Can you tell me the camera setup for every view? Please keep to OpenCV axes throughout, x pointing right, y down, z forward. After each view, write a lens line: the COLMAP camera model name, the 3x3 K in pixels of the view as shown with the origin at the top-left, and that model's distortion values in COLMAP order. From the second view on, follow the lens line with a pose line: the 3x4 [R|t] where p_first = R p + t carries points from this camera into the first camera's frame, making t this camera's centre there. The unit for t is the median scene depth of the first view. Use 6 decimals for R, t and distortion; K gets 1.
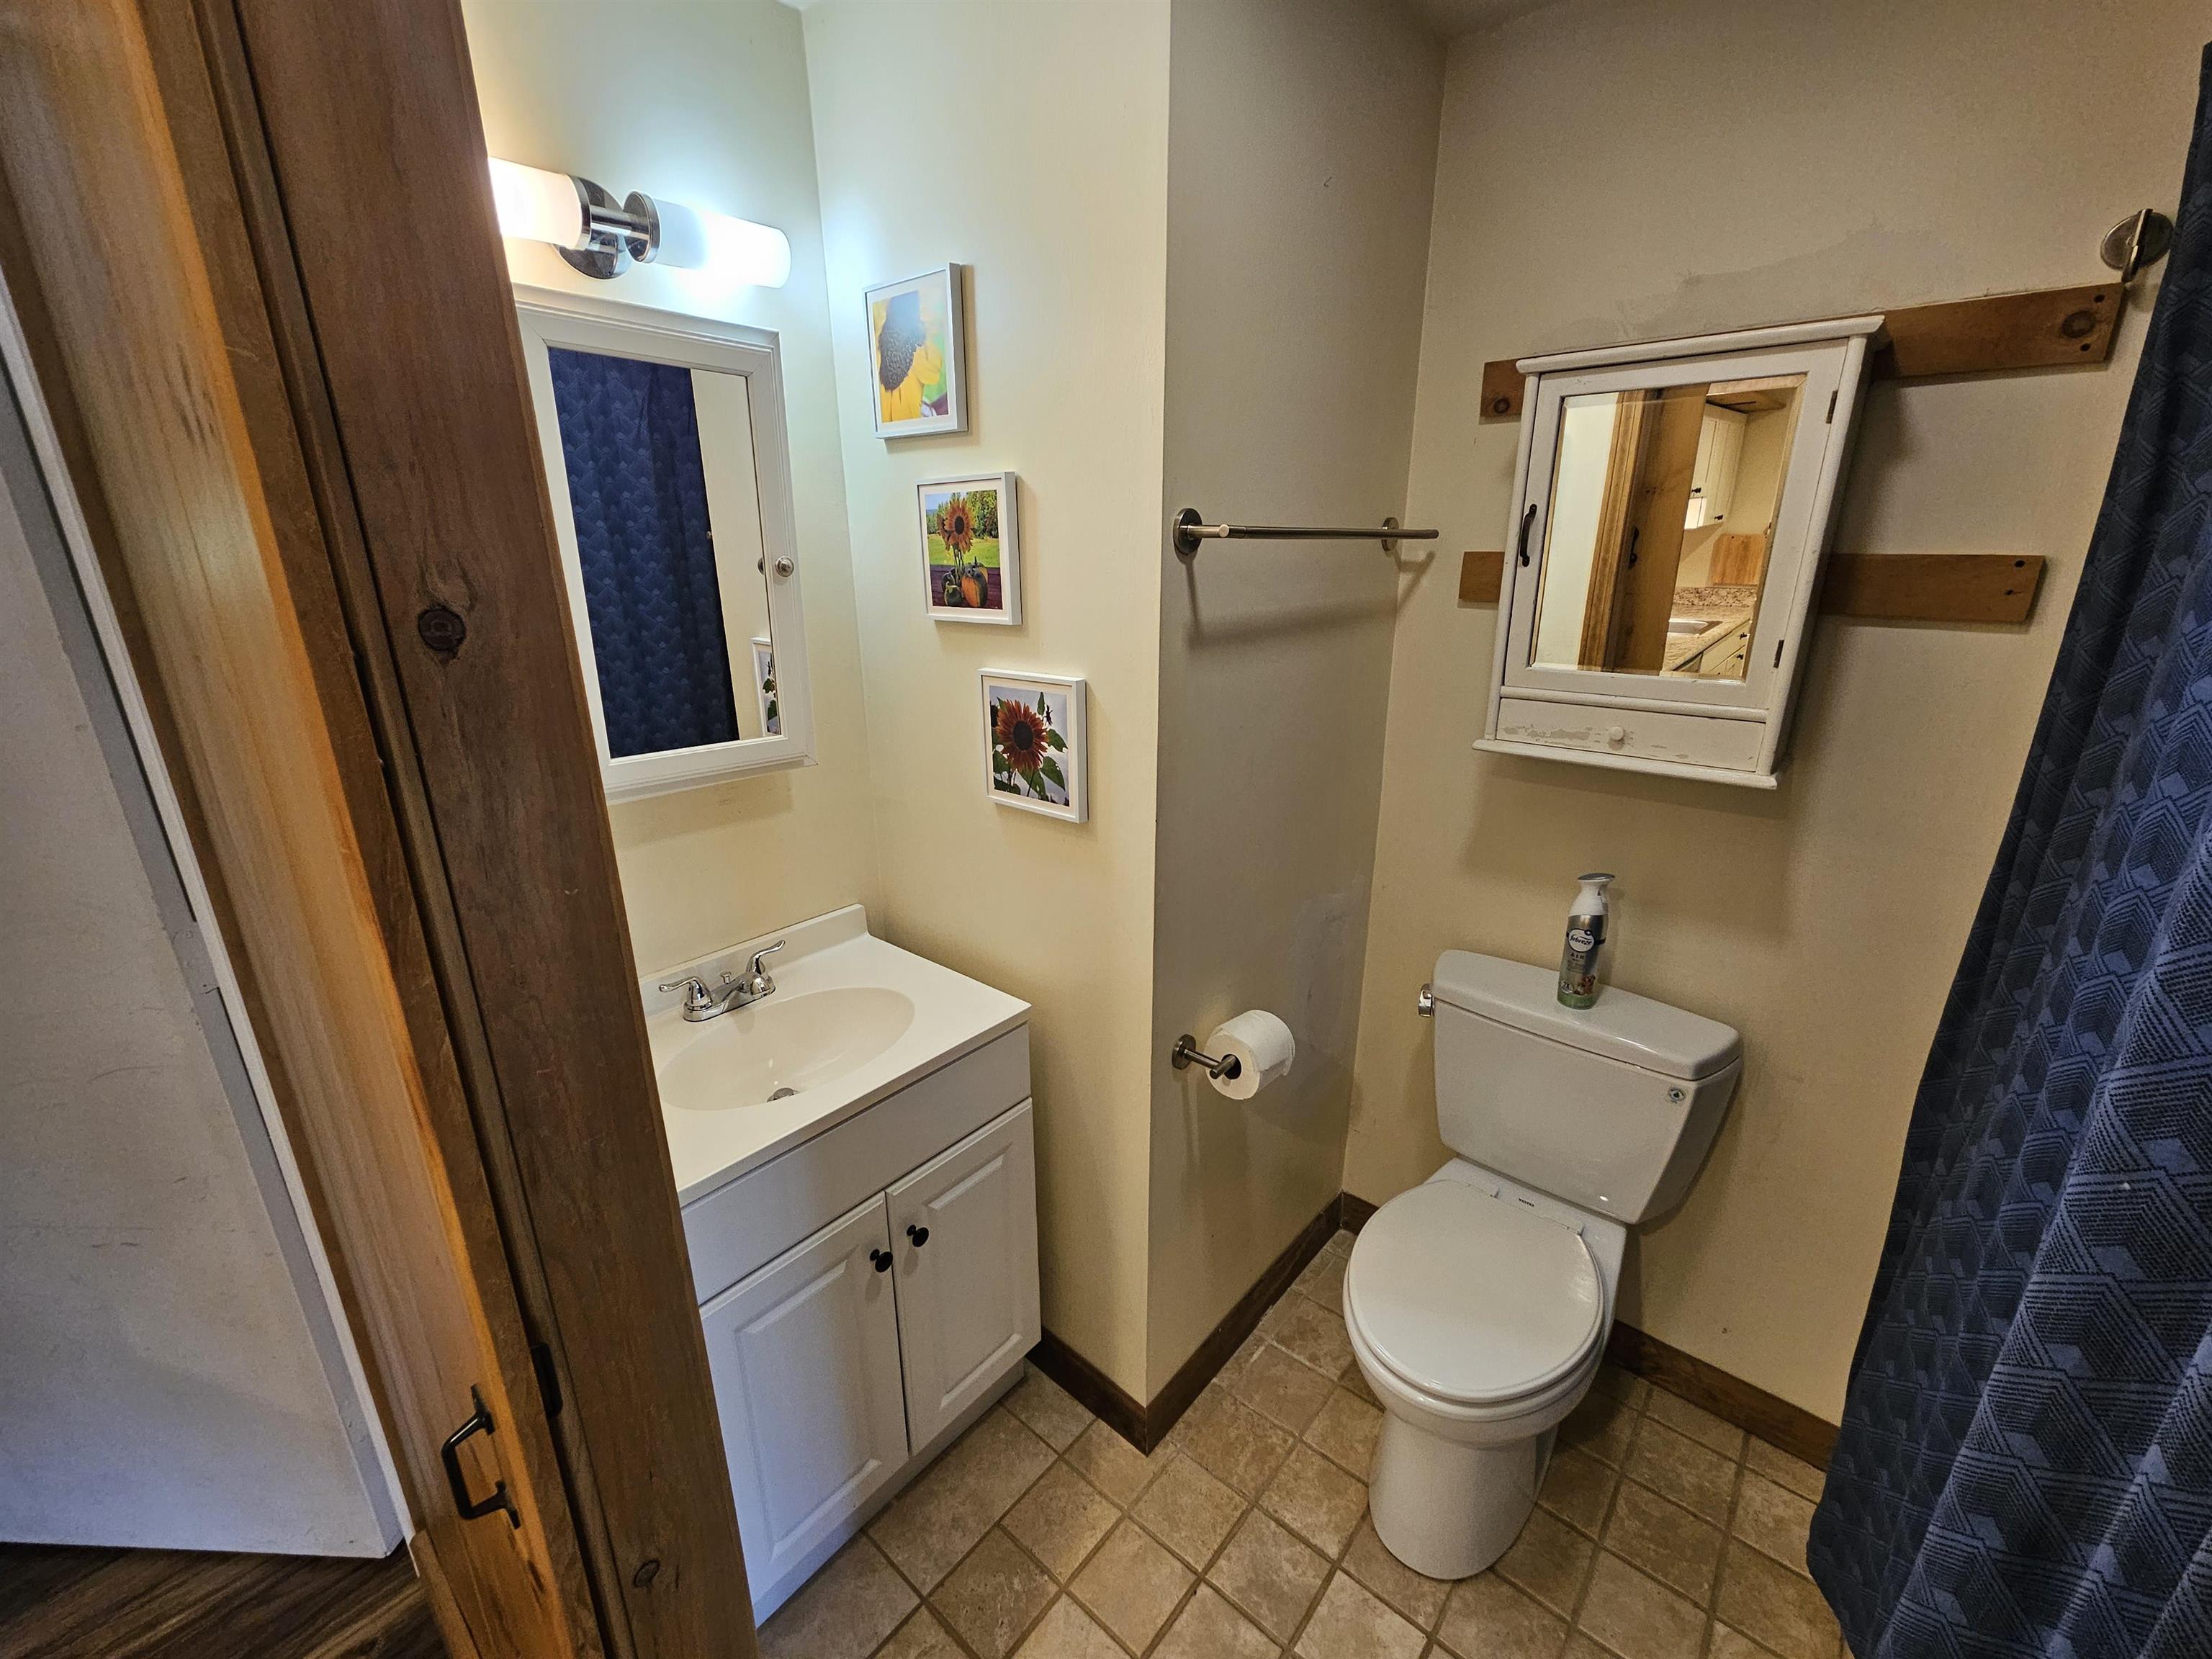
lens RADIAL K [[903.1, 0, 1106.0], [0, 903.1, 829.5], [0, 0, 1]] dist [-0.000664, -0.000120]
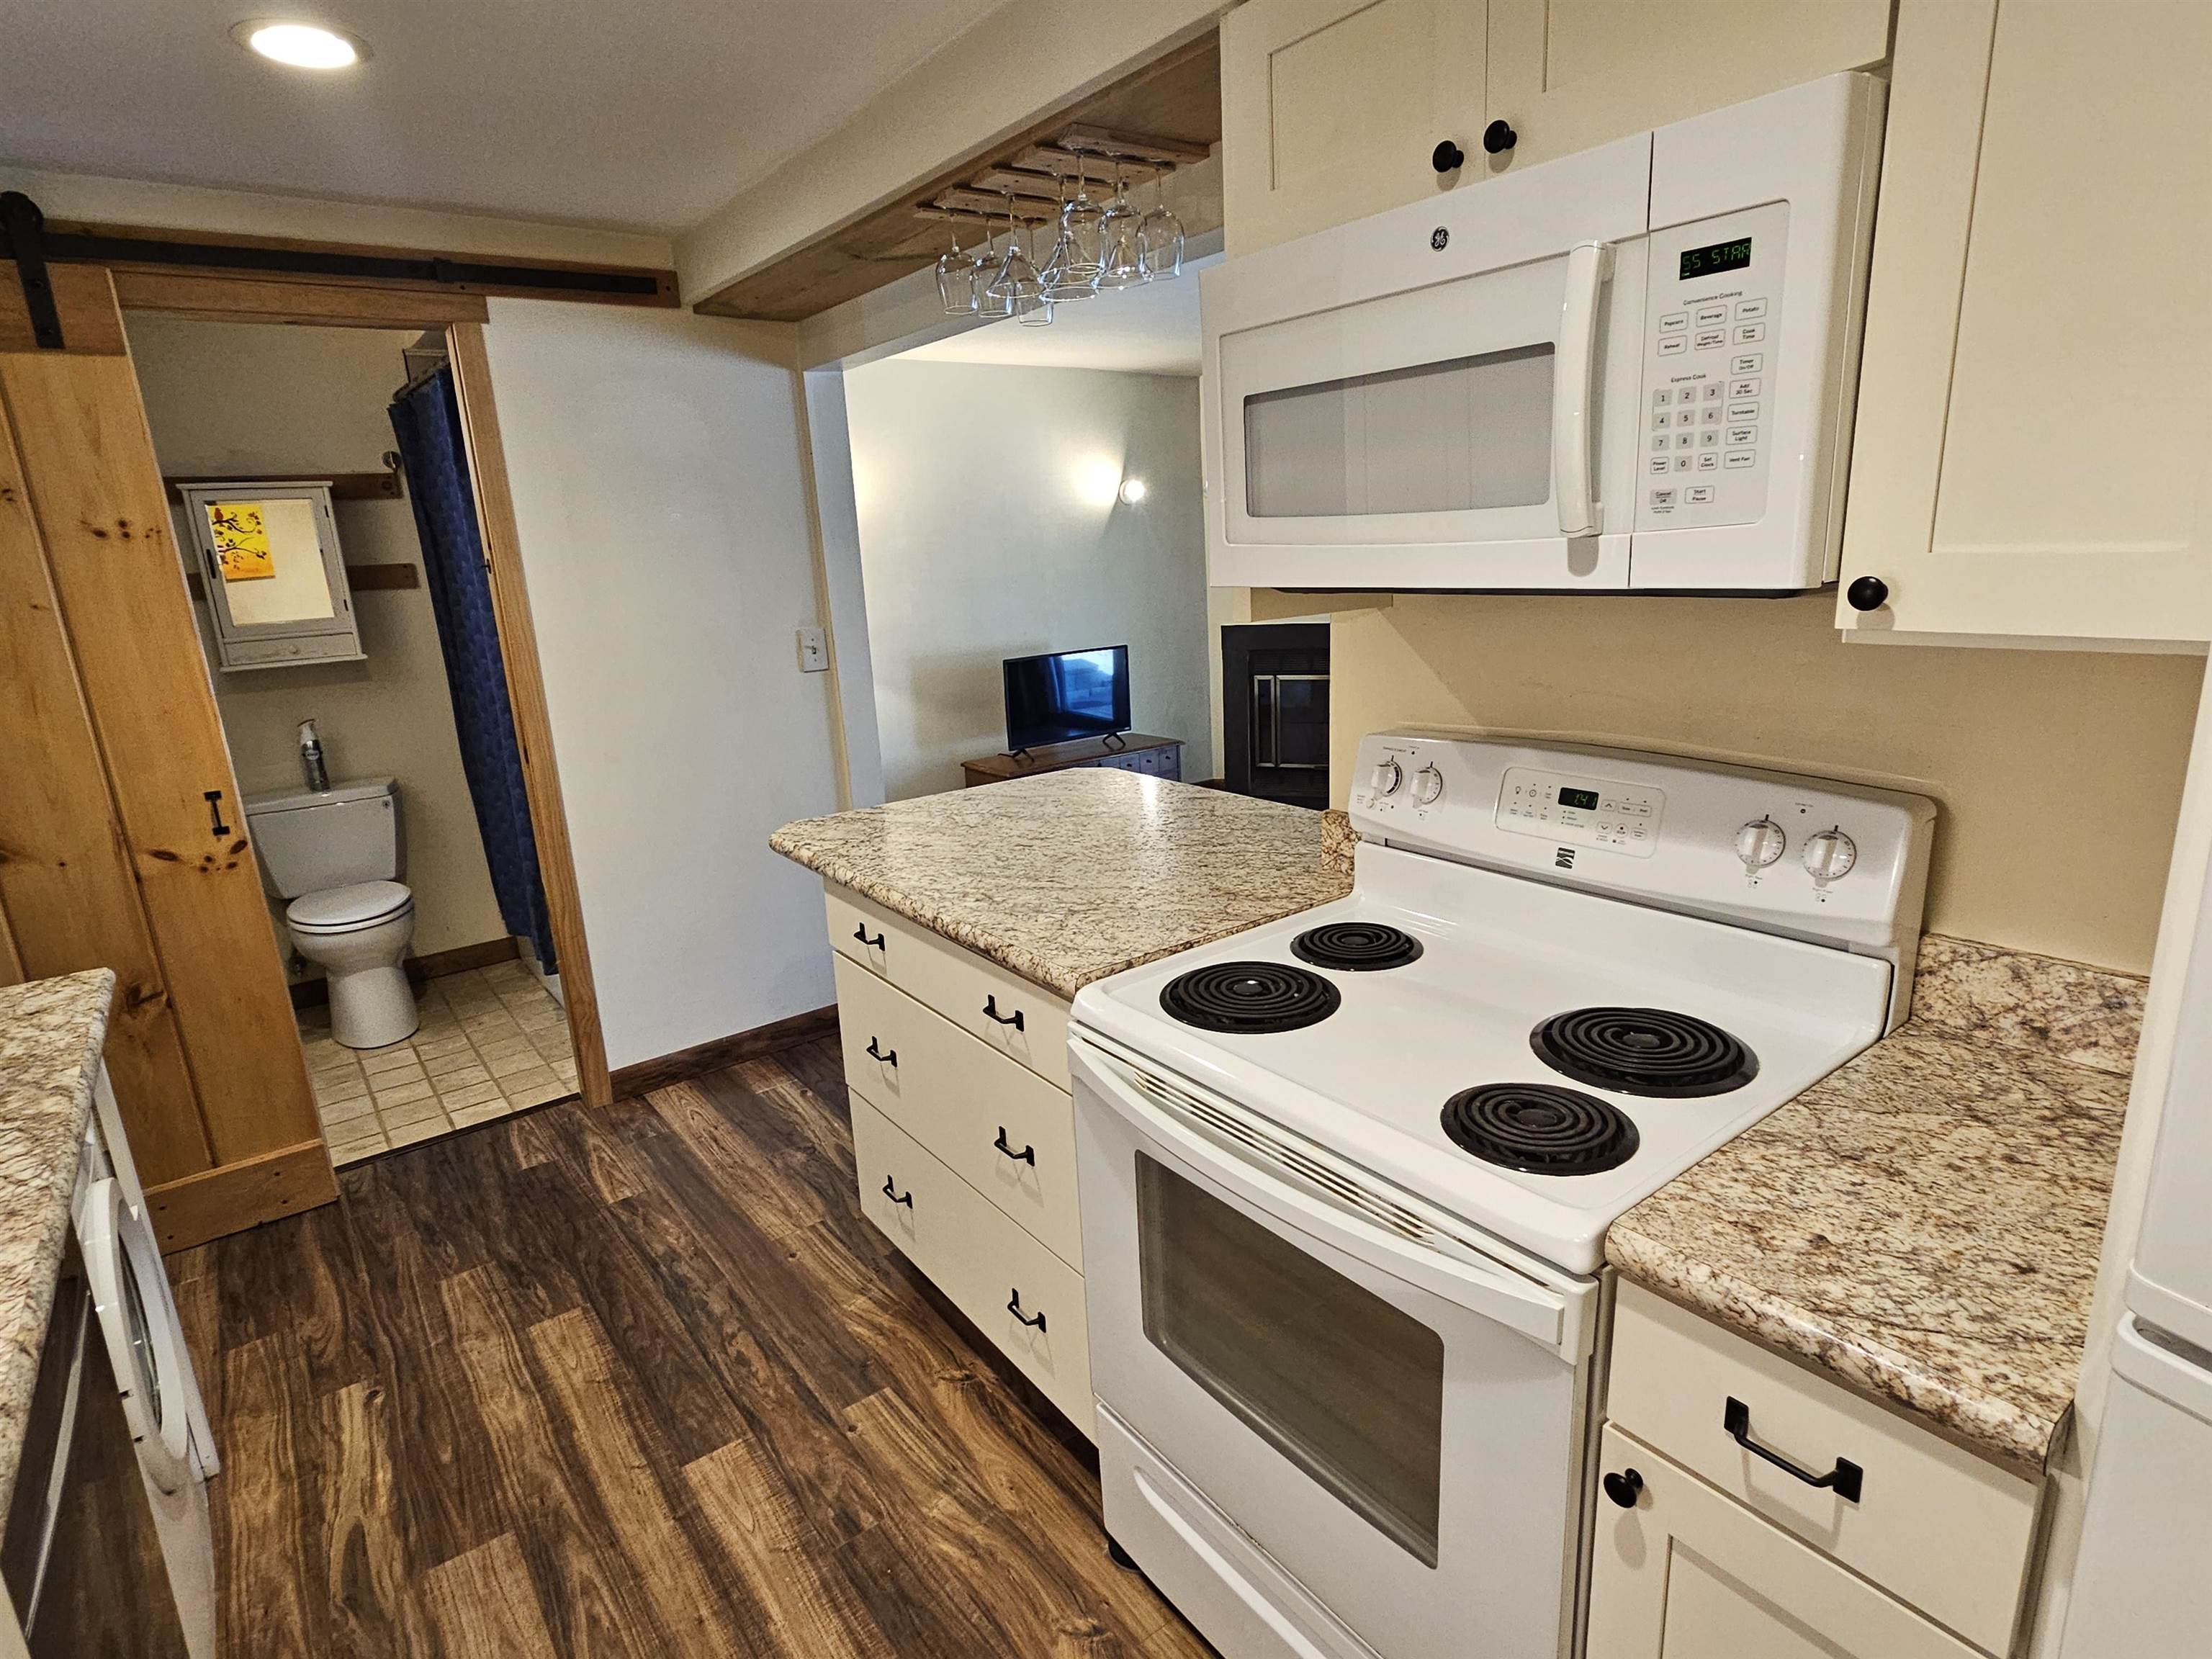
lens RADIAL K [[1173.1, 0, 1106.0], [0, 1173.1, 829.5], [0, 0, 1]] dist [0.001782, 0.000237]
pose [[0.215707, -0.253376, 0.943012, -1.918898], [0.344200, 0.923489, 0.169397, 0.524645], [-0.913782, 0.288044, 0.286415, -1.587165]]
